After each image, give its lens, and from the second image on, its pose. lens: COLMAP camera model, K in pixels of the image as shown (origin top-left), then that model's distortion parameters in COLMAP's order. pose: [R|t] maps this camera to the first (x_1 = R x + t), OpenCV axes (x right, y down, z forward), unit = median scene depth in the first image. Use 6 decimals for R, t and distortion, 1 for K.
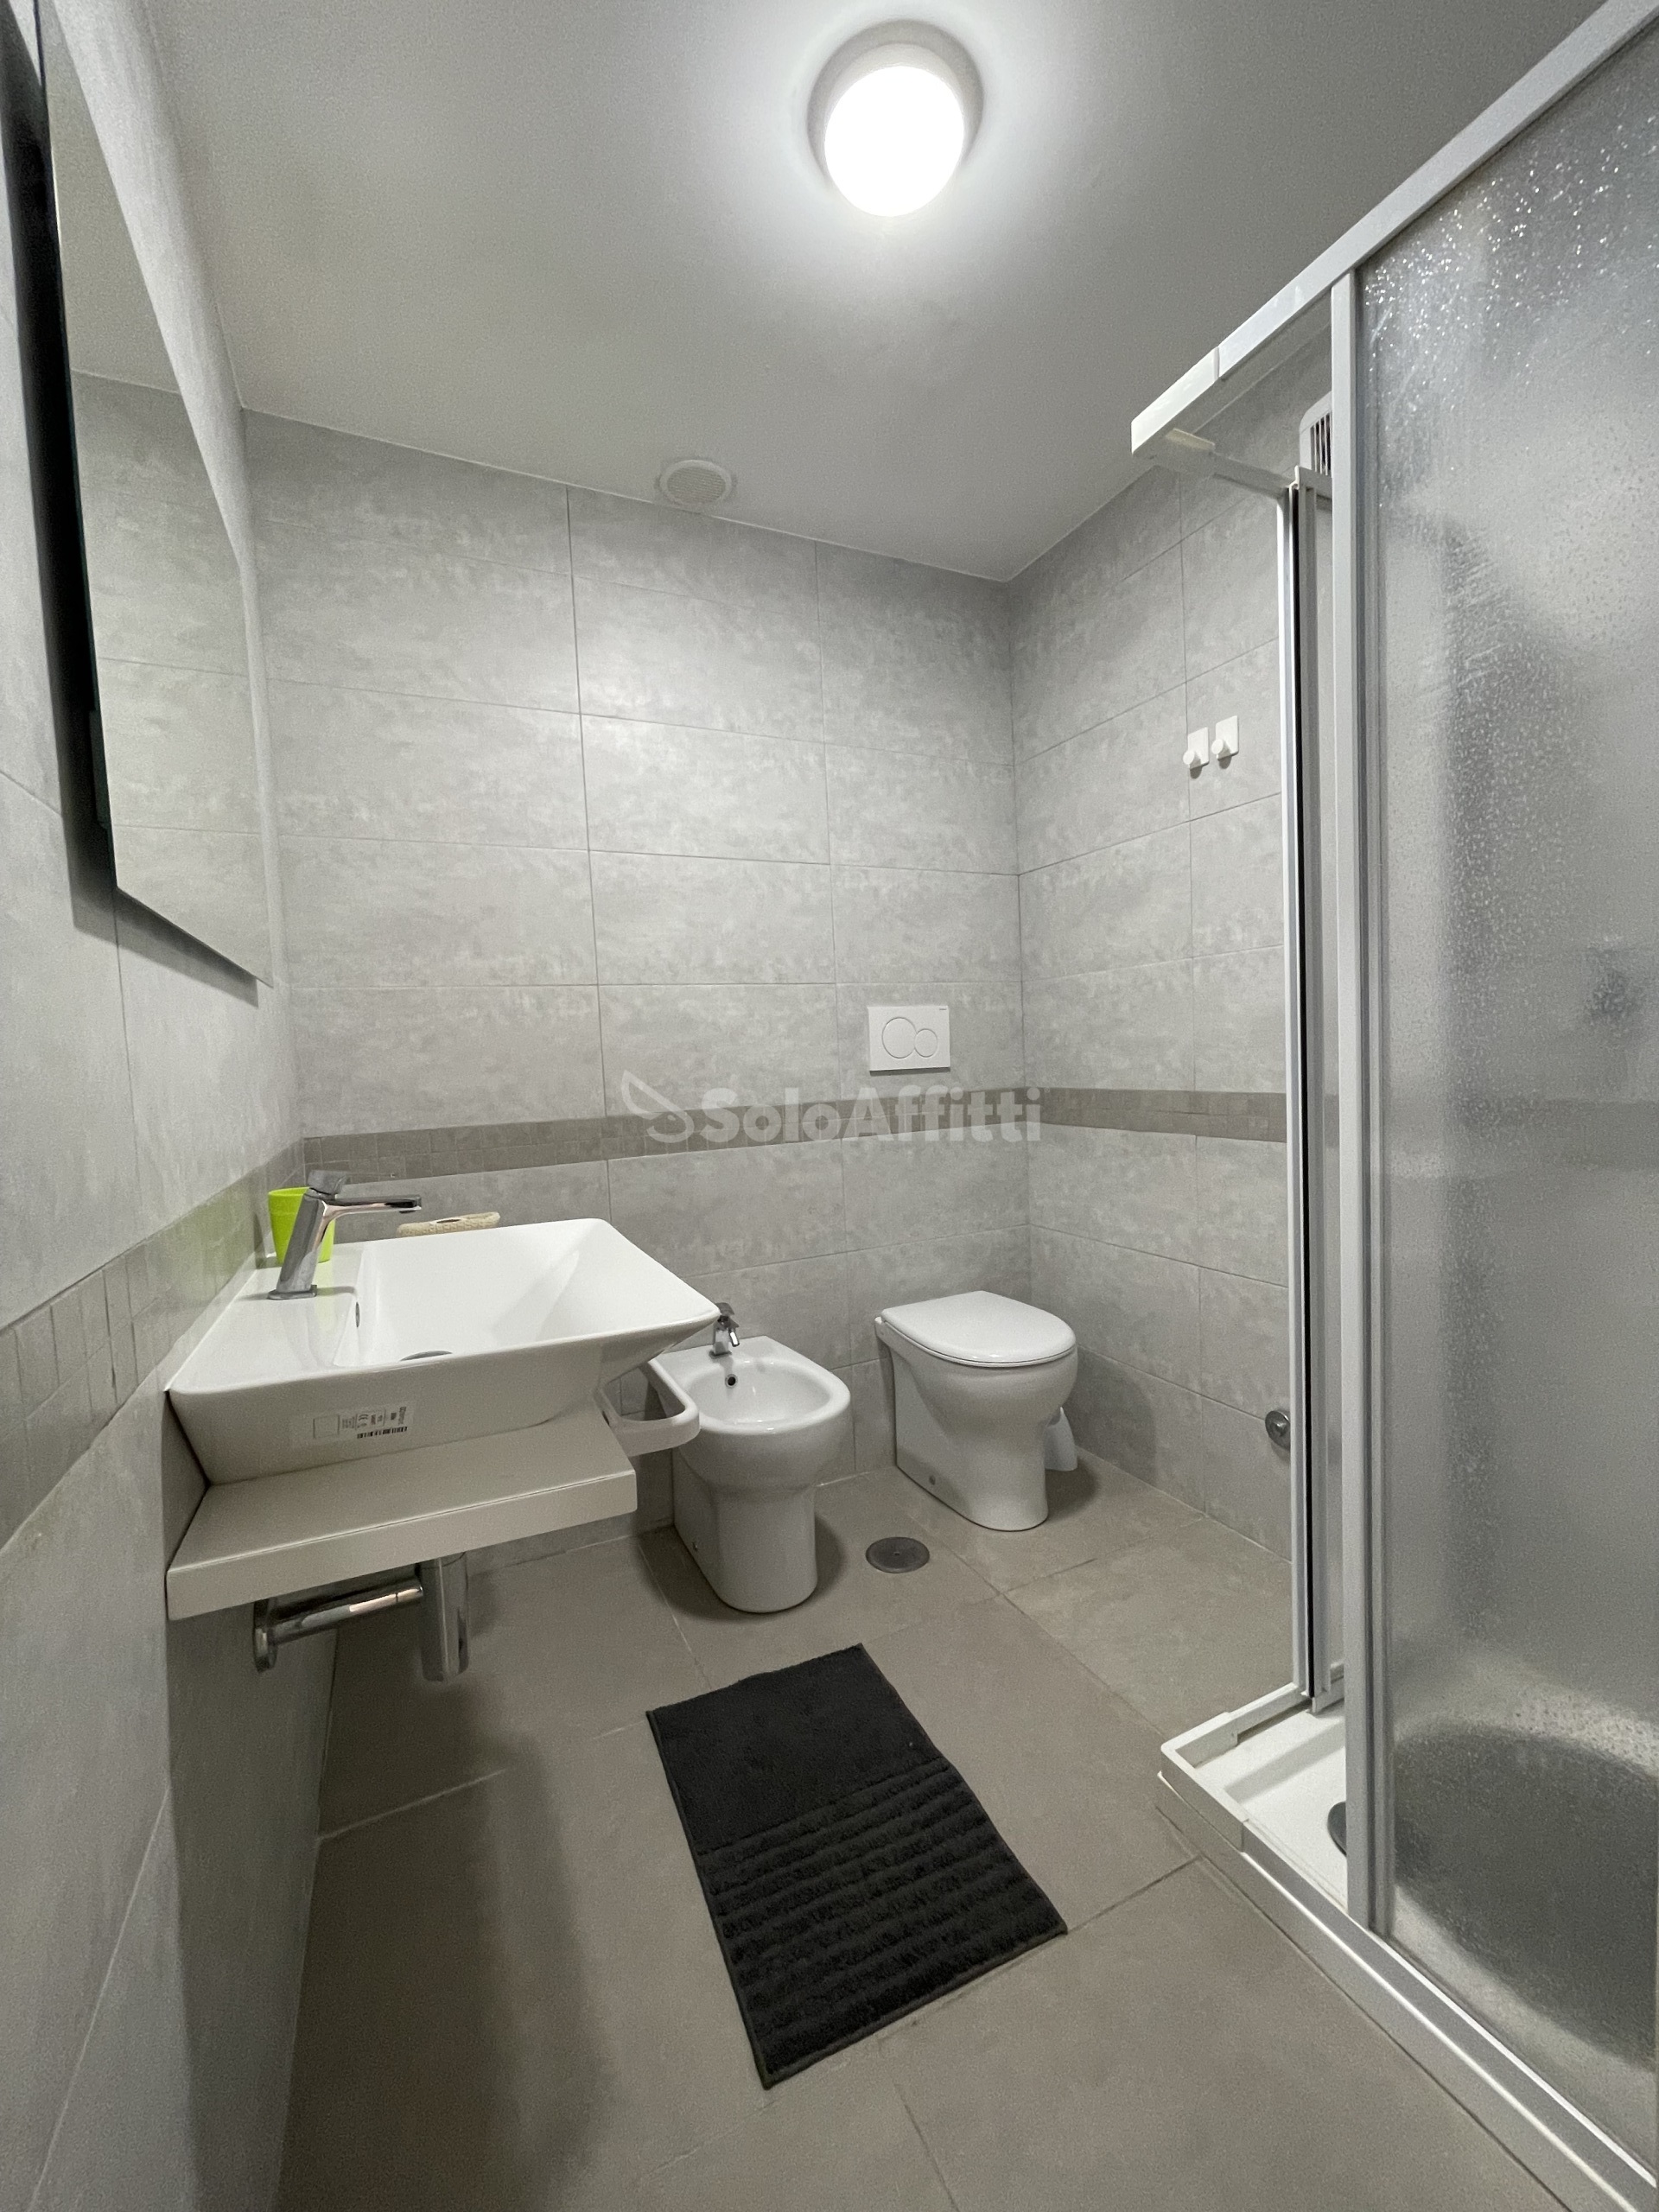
lens RADIAL K [[884.5, 0, 821.2], [0, 884.5, 1105.0], [0, 0, 1]] dist [-0.016207, 0.000471]
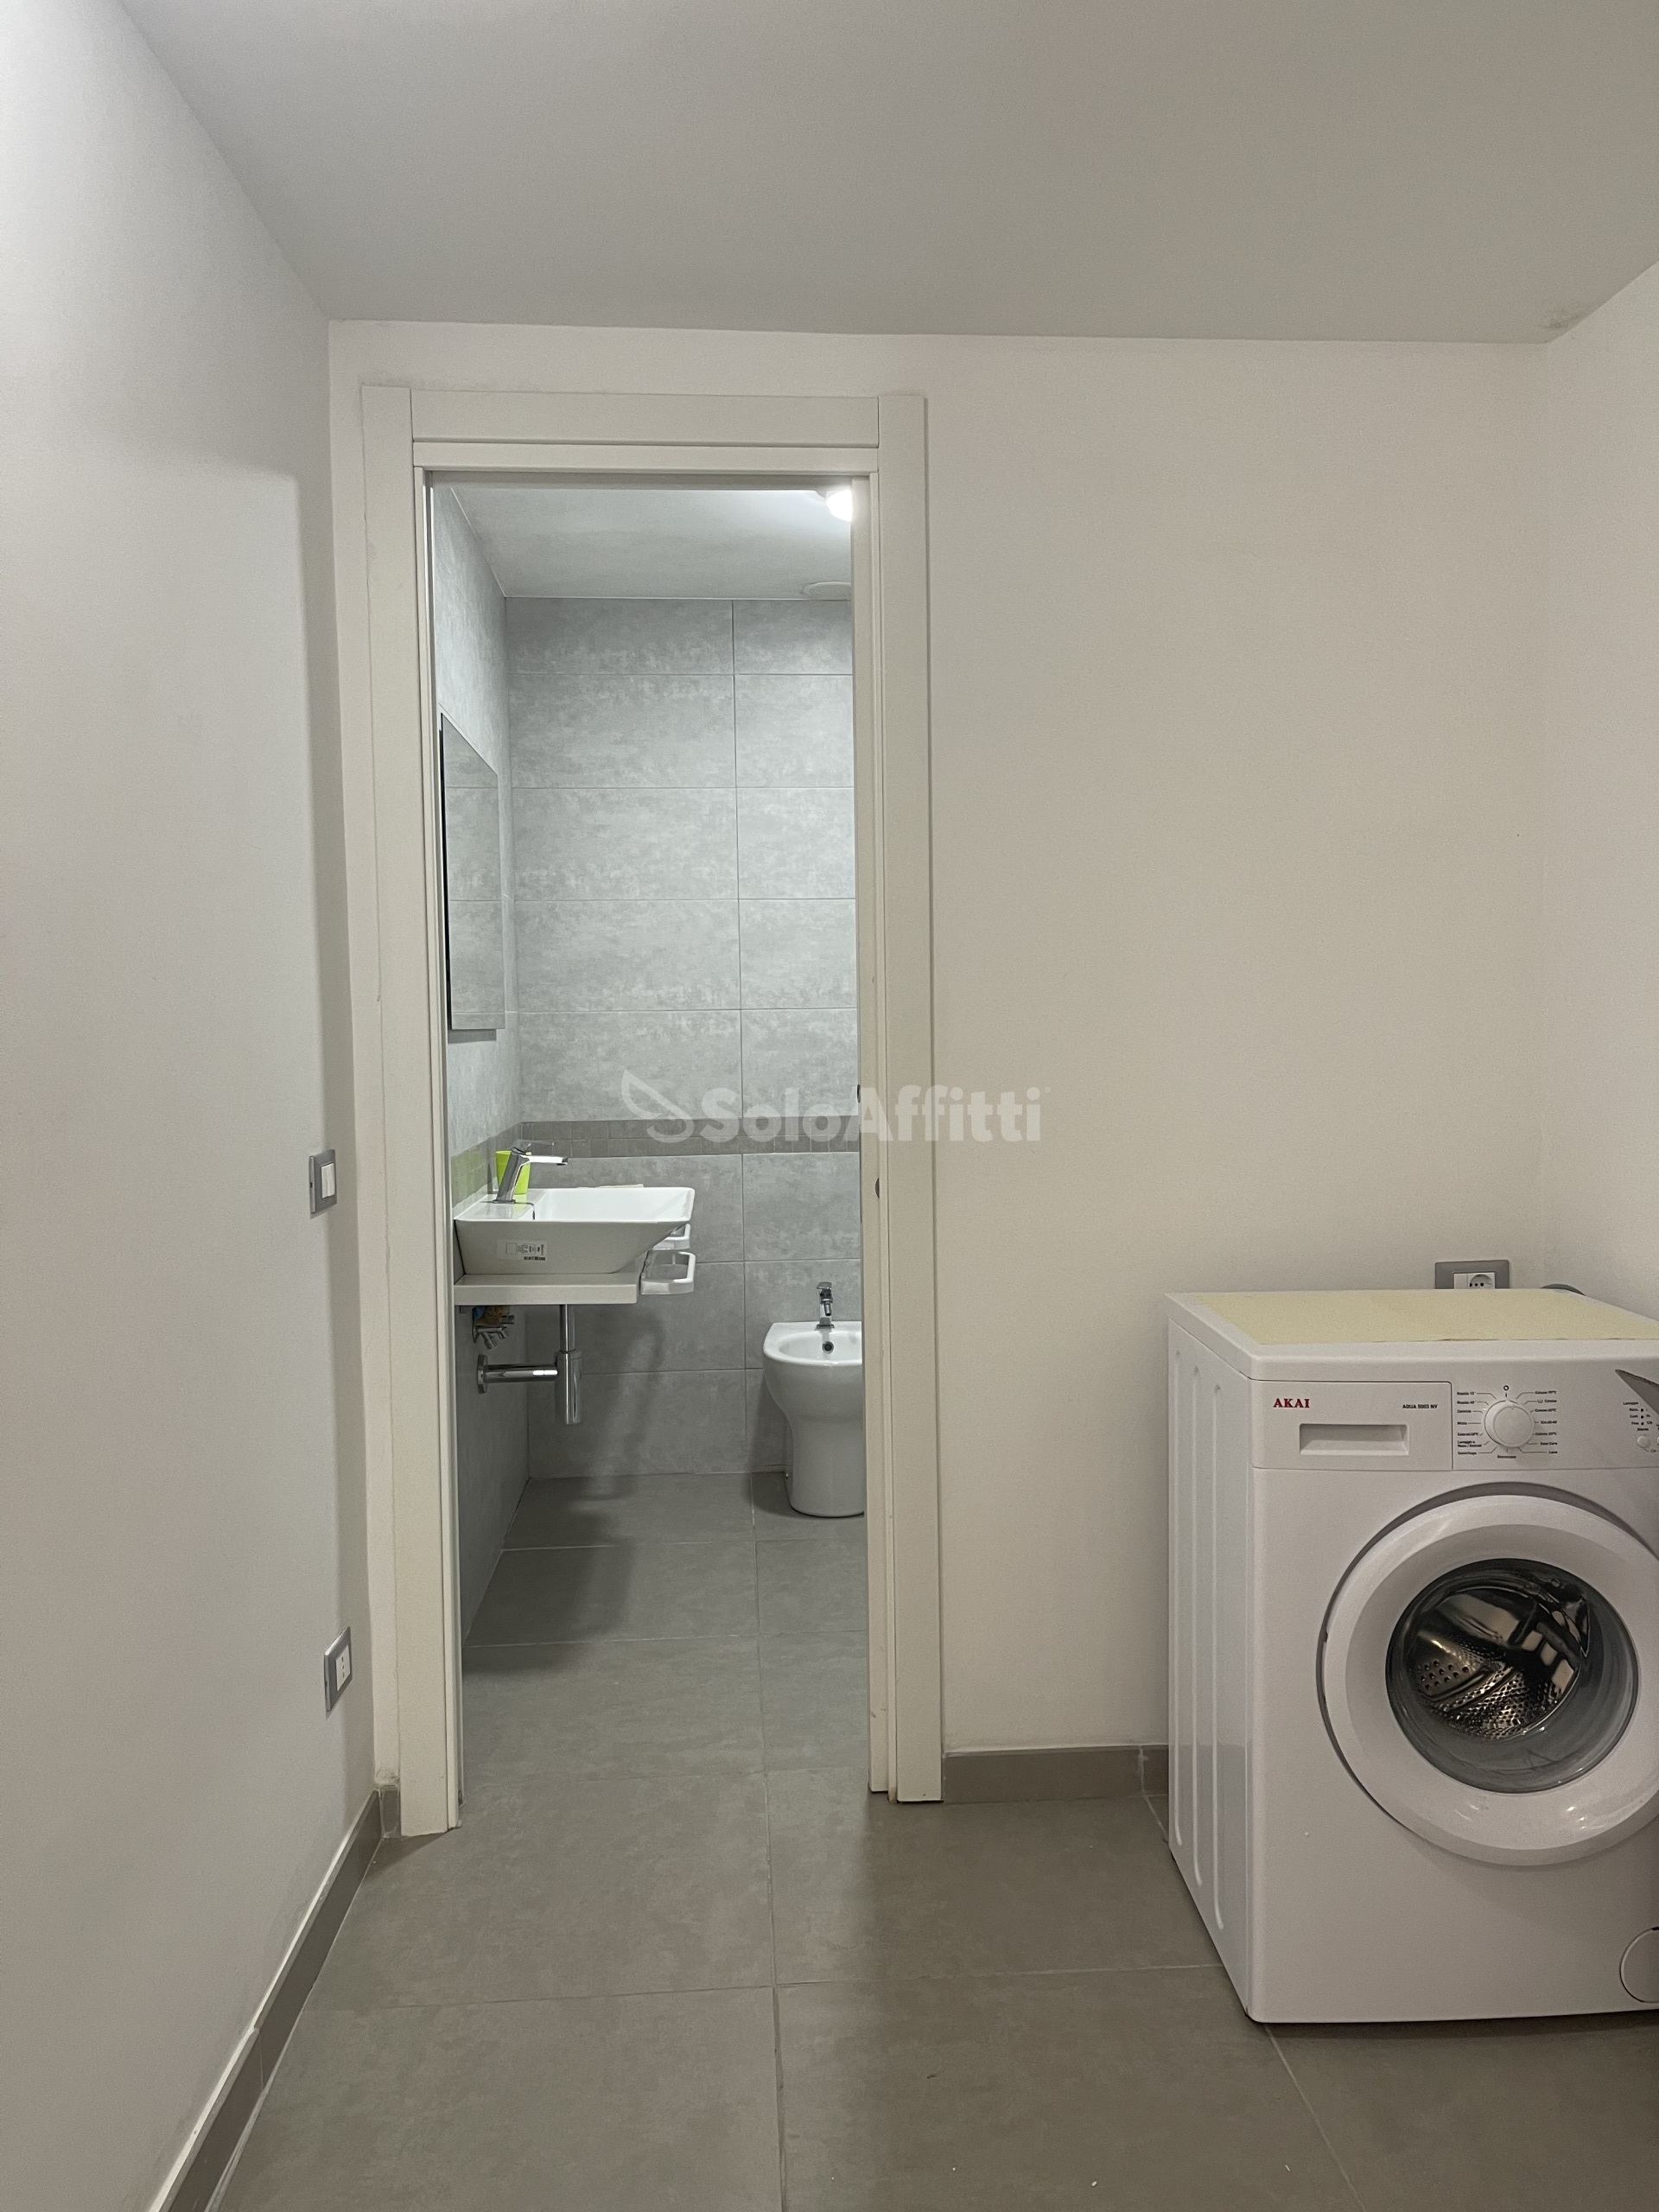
lens RADIAL K [[1659.6, 0, 835.1], [0, 1659.6, 1105.2], [0, 0, 1]] dist [0.005849, -0.002879]
pose [[0.931158, 0.048759, -0.361340, 0.746235], [-0.047401, 0.998796, 0.012628, -0.042465], [0.361521, 0.005369, 0.932349, -1.152798]]
